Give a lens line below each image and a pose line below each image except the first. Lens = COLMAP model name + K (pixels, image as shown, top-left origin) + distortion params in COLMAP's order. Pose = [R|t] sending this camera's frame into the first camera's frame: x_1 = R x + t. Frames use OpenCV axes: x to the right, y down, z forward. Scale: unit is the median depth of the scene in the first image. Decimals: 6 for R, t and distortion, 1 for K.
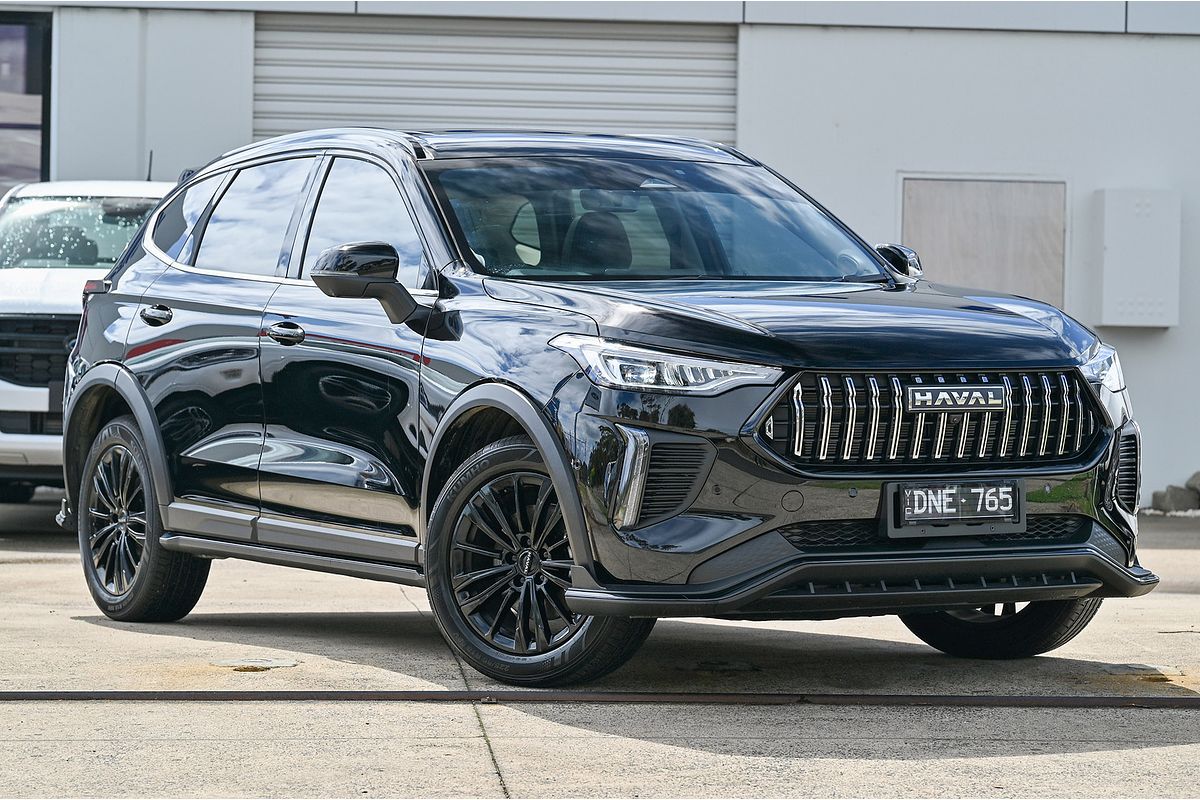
lens RADIAL K [[3522.4, 0, 599.9], [0, 3522.4, 399.6], [0, 0, 1]] dist [0.224280, 0.000000]
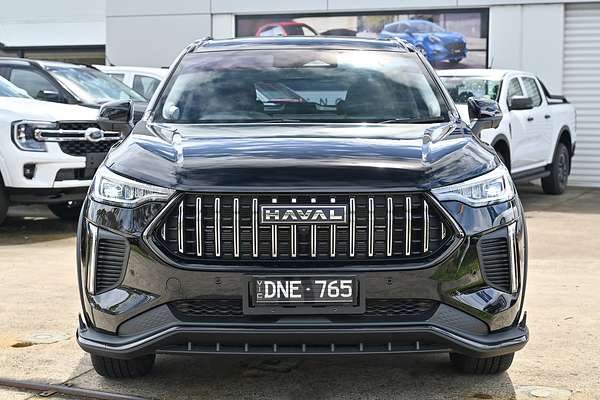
lens RADIAL K [[1029.3, 0, 300.1], [0, 1029.3, 199.9], [0, 0, 1]] dist [-0.005803, 0.000000]
pose [[0.875878, 0.038634, -0.480983, 0.289227], [-0.008953, 0.997919, 0.063852, -0.031093], [0.482449, -0.051620, 0.874402, 0.650816]]
